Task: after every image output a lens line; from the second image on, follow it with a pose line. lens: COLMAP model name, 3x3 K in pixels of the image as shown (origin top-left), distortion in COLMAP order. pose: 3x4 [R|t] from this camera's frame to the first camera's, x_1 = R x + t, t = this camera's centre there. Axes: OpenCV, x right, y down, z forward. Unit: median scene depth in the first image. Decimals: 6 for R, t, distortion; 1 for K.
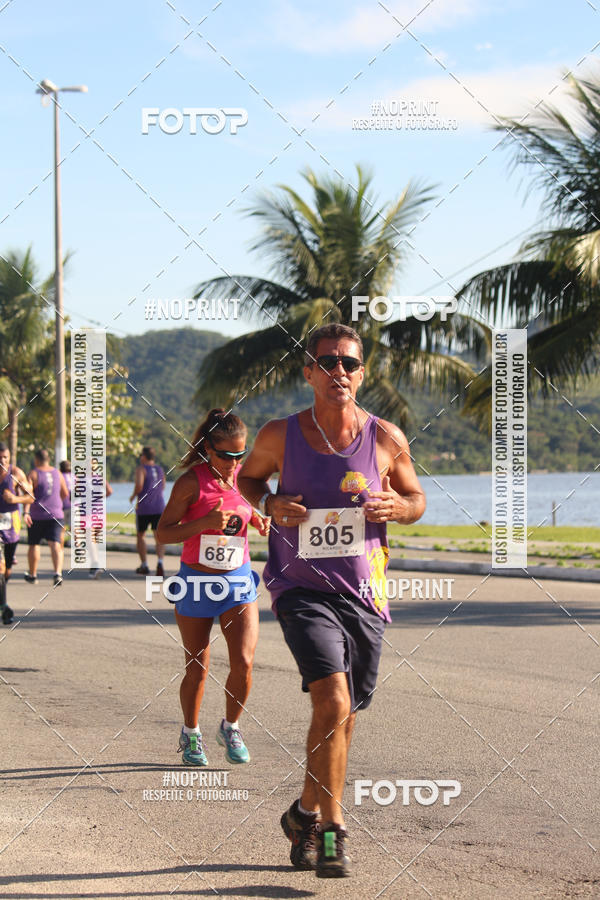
lens RADIAL K [[4647.1, 0, 300.0], [0, 4647.1, 450.0], [0, 0, 1]] dist [-0.122114, -0.361229]
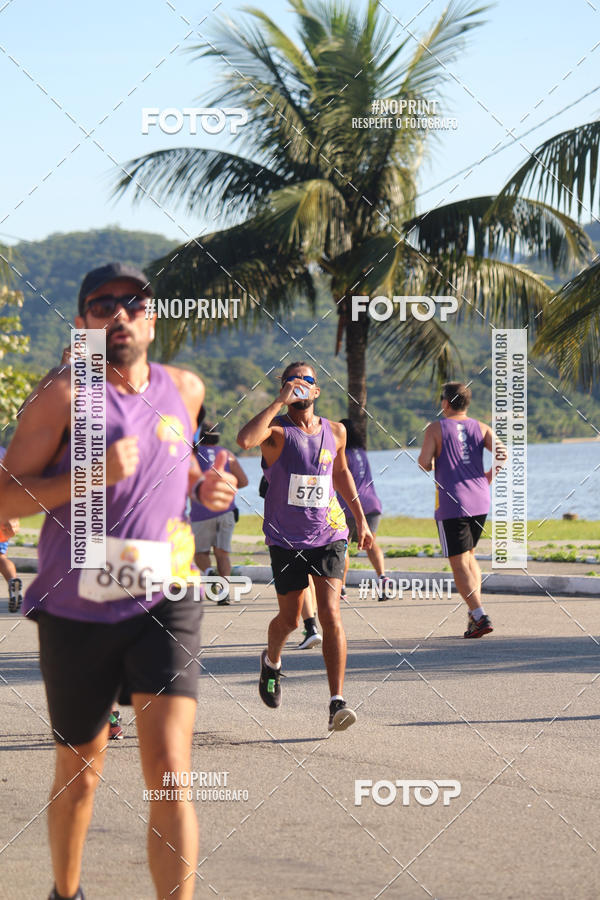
lens RADIAL K [[6183.2, 0, 300.0], [0, 6183.2, 450.0], [0, 0, 1]] dist [0.546257, 28.707538]
pose [[0.999659, -0.021437, 0.014917, -0.011343], [0.021411, 0.999769, 0.001871, 0.003880], [-0.014954, -0.001551, 0.999887, 0.124472]]
